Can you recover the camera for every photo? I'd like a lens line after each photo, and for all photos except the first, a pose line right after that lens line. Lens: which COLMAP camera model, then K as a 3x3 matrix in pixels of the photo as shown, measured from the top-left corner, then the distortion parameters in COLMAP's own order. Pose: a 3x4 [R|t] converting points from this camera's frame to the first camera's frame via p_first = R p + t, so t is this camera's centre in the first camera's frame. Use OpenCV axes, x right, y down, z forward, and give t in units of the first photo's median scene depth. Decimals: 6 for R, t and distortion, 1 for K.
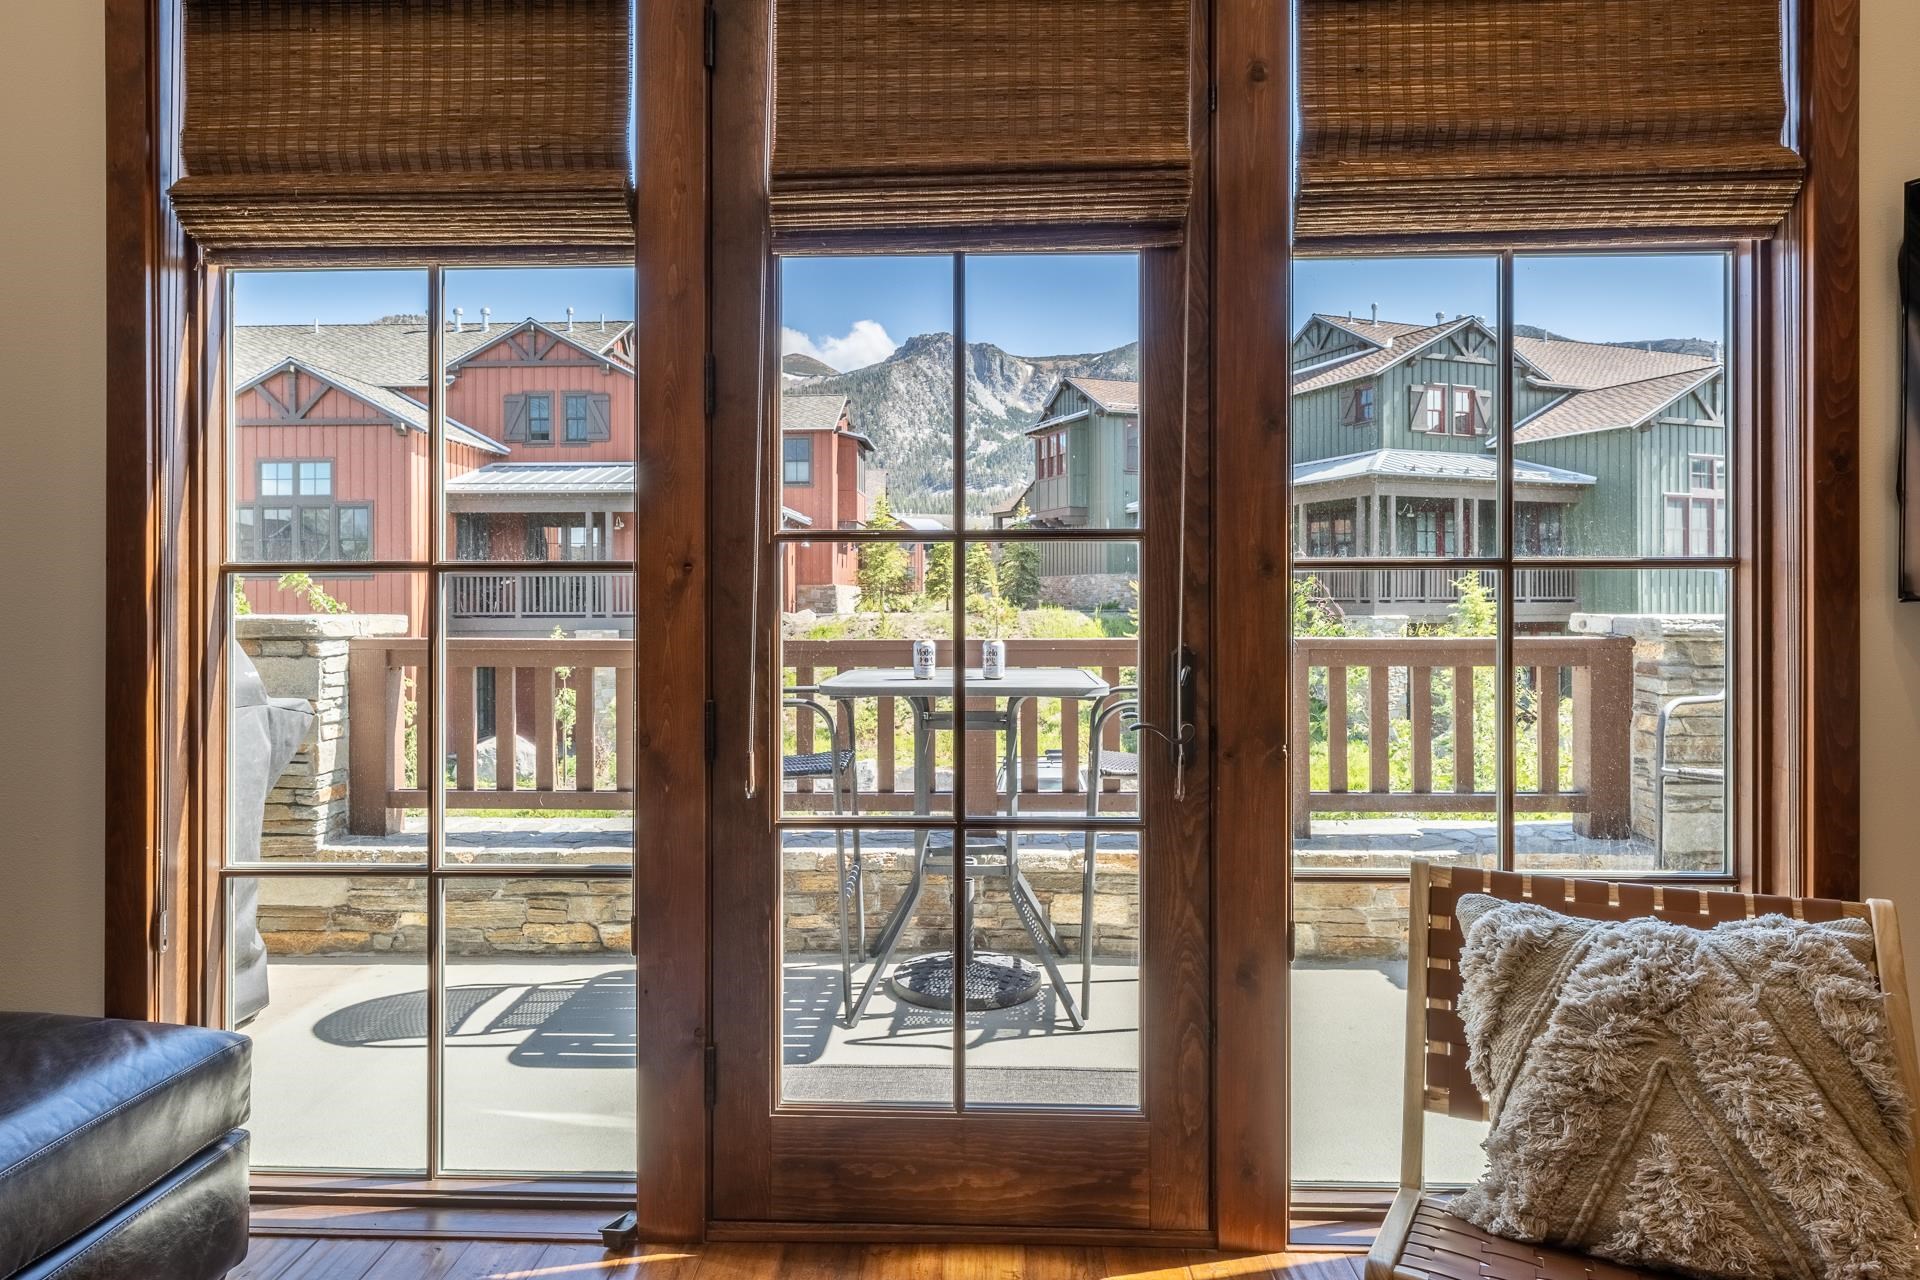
lens RADIAL K [[1154.3, 0, 960.6], [0, 1154.3, 589.5], [0, 0, 1]] dist [-0.000453, -0.000540]
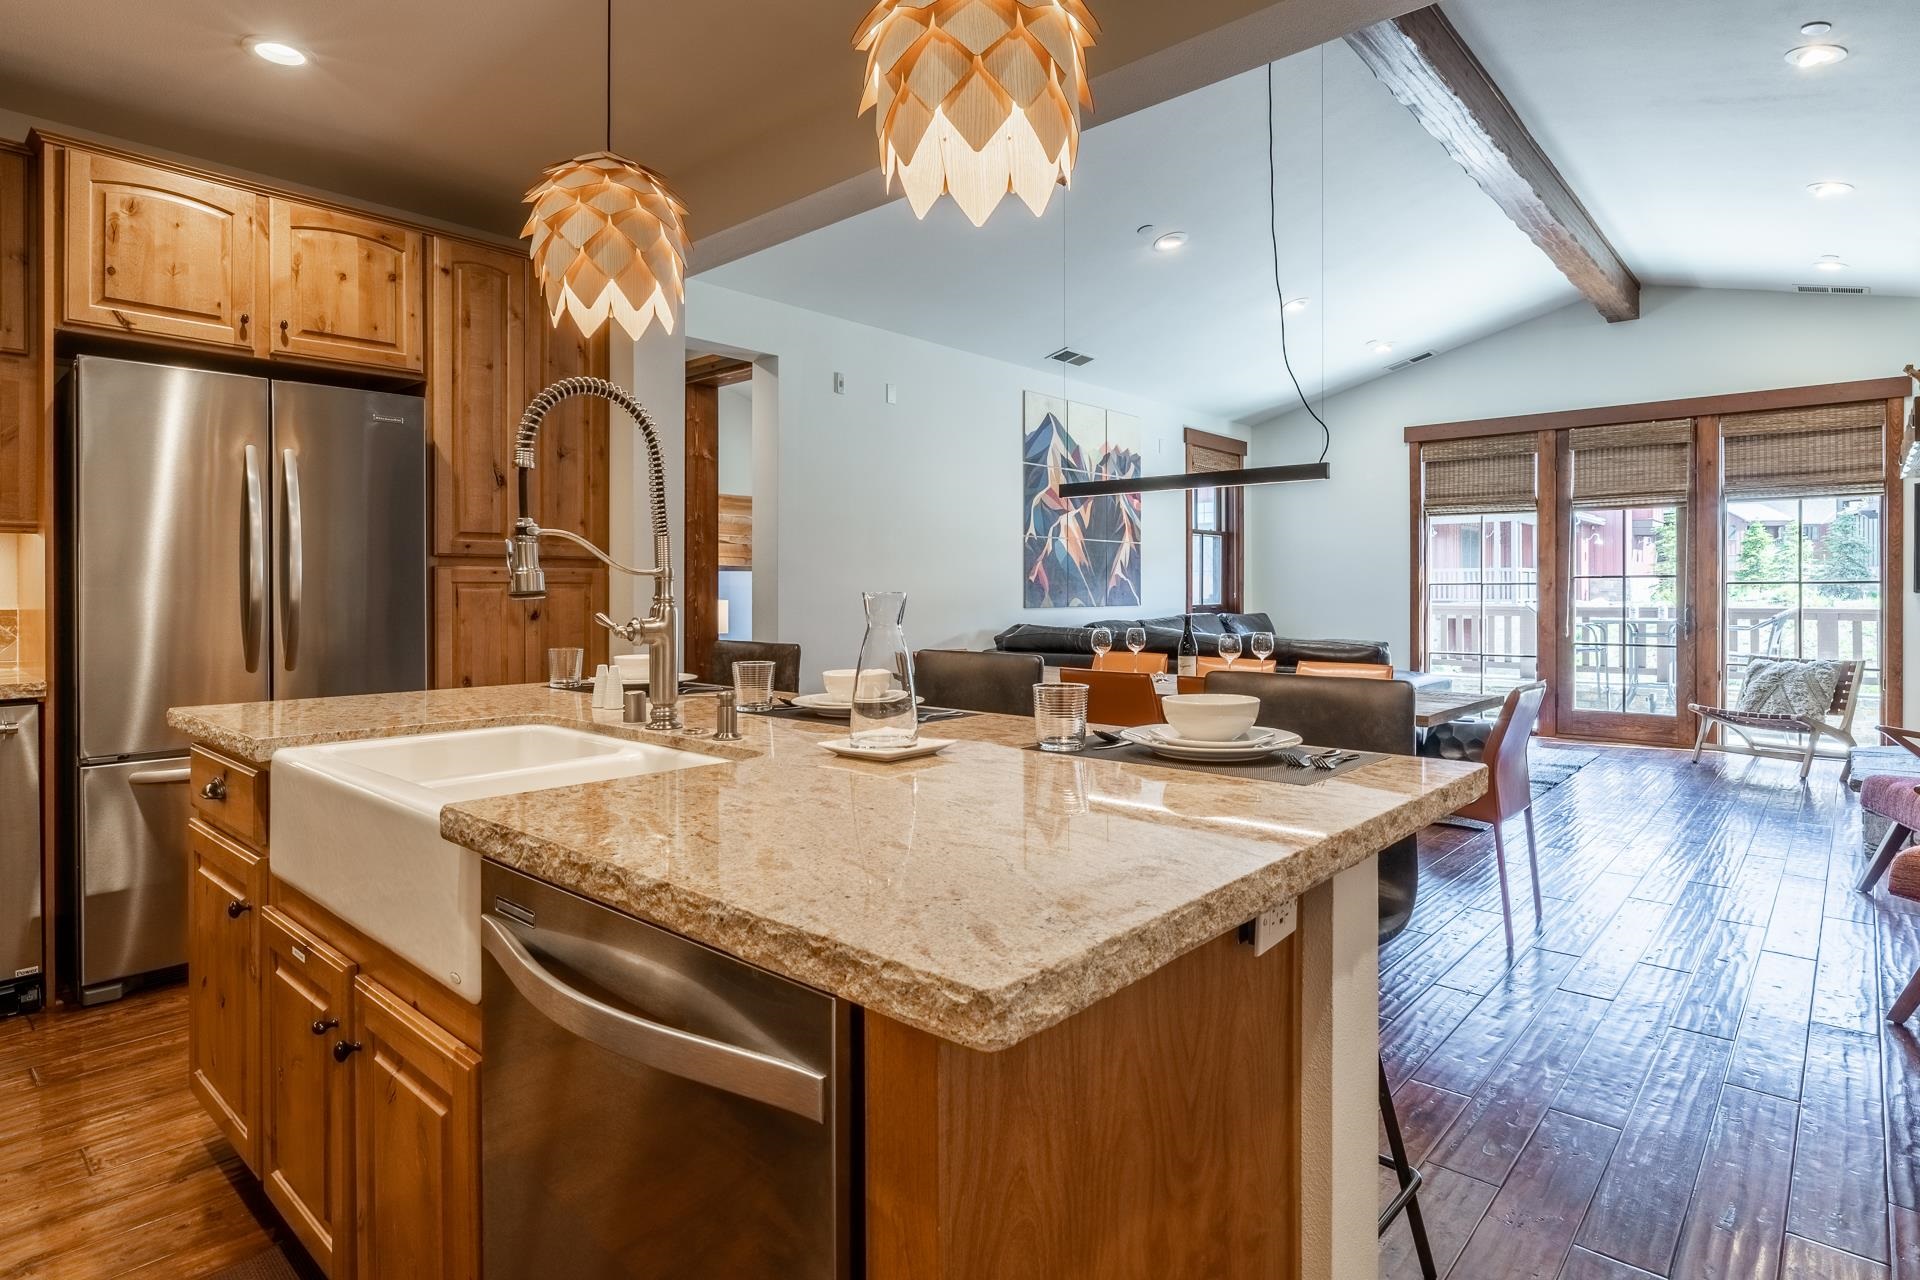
lens RADIAL K [[1012.2, 0, 954.4], [0, 1012.2, 591.3], [0, 0, 1]] dist [-0.000990, -0.000575]
pose [[0.761990, 0.002158, -0.647585, 0.535529], [0.005326, 0.999940, 0.009599, -0.041795], [0.647566, -0.010763, 0.761933, -3.451314]]
